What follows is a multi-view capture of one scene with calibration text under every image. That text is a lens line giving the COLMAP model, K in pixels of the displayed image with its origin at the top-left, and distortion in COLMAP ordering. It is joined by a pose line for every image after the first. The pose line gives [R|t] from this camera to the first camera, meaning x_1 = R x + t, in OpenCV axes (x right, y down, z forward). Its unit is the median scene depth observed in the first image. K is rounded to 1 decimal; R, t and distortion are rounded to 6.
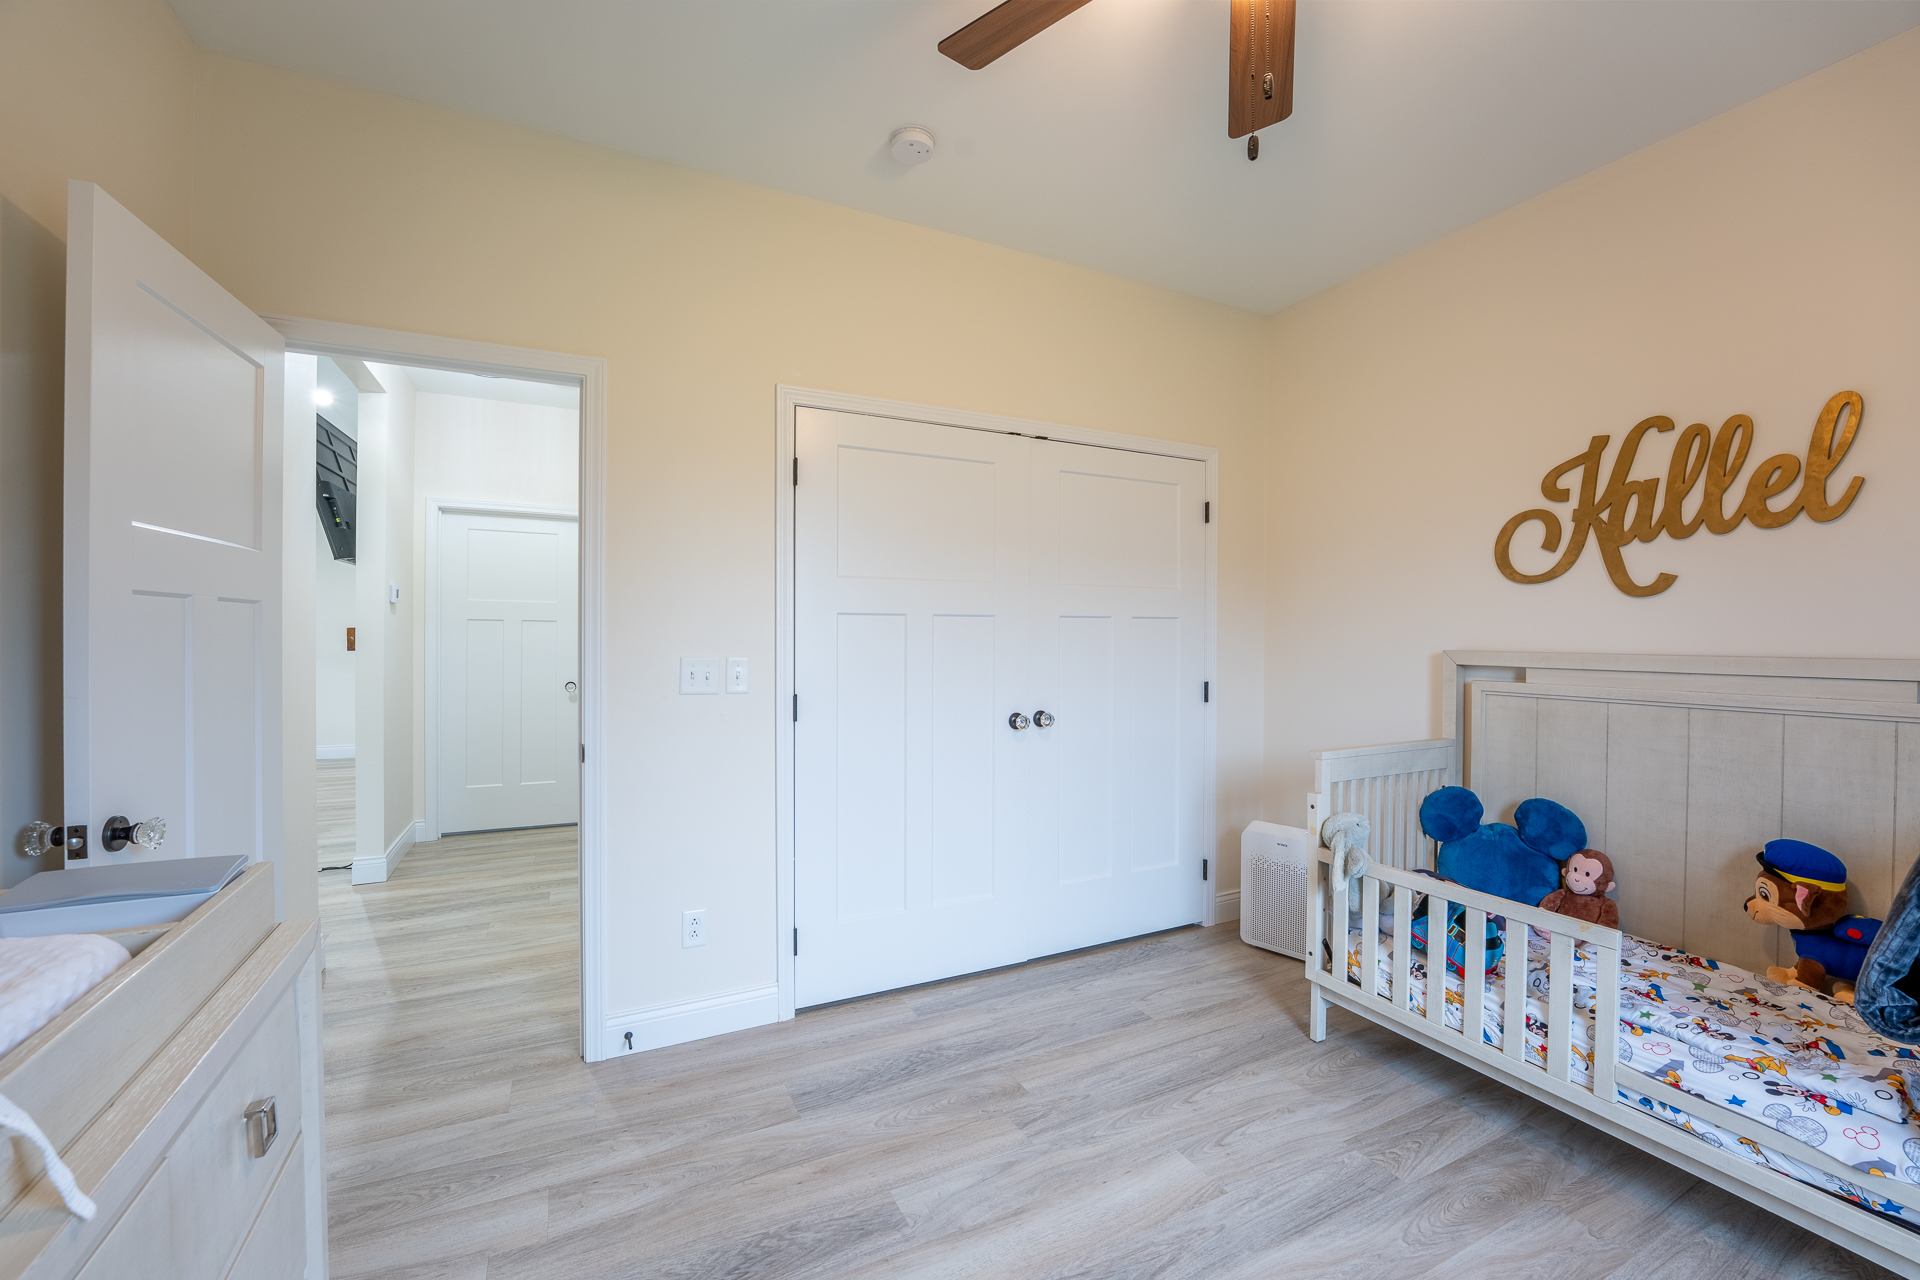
lens RADIAL K [[801.4, 0, 959.8], [0, 801.4, 631.2], [0, 0, 1]] dist [-0.001306, -0.000176]
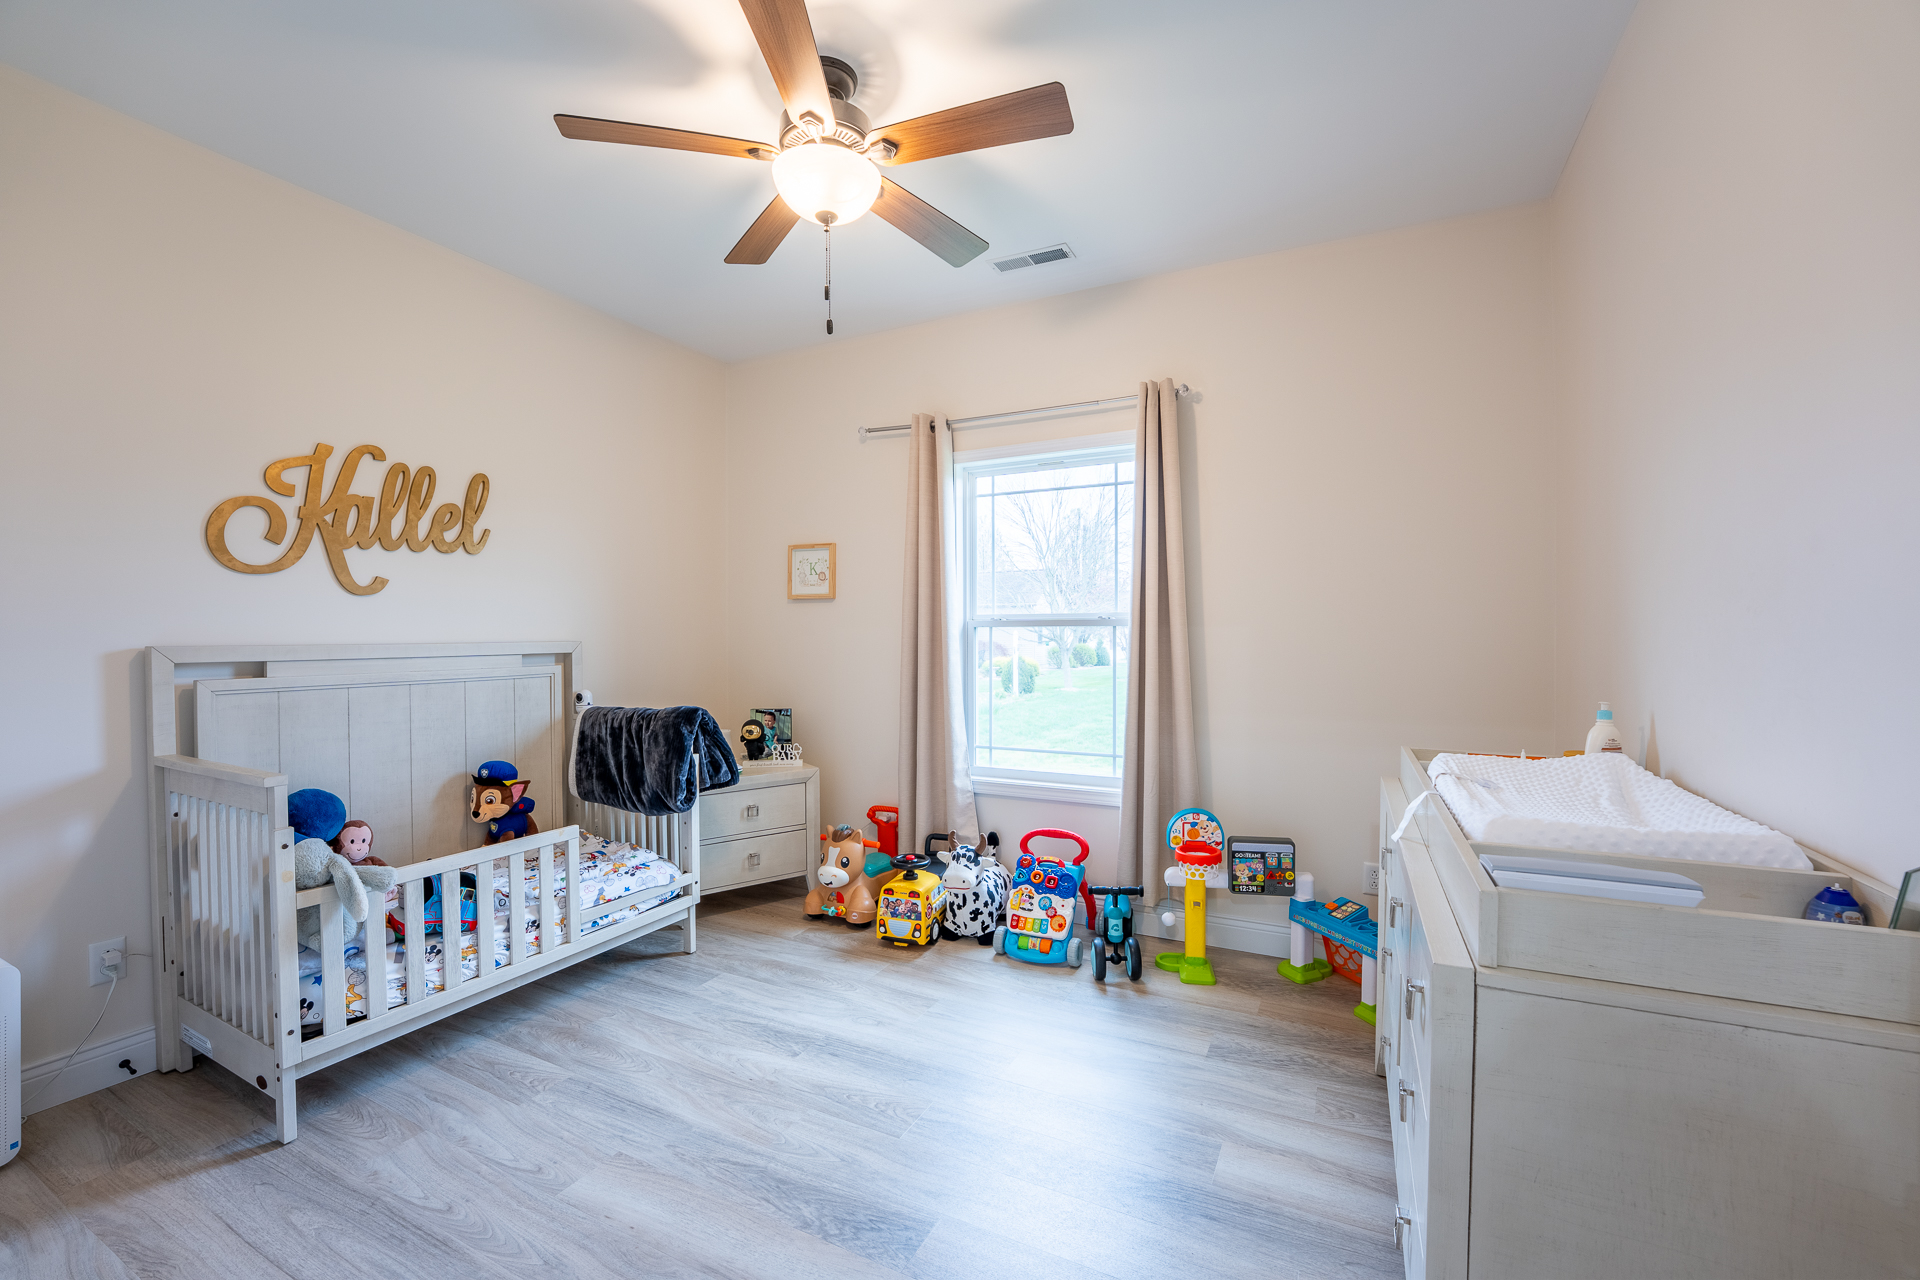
lens RADIAL K [[776.3, 0, 967.8], [0, 776.3, 641.5], [0, 0, 1]] dist [-0.000781, -0.000224]
pose [[-0.580919, -0.014742, 0.813828, -0.624668], [-0.001274, 0.999851, 0.017203, 0.004120], [-0.813961, 0.008957, -0.580851, 0.995721]]
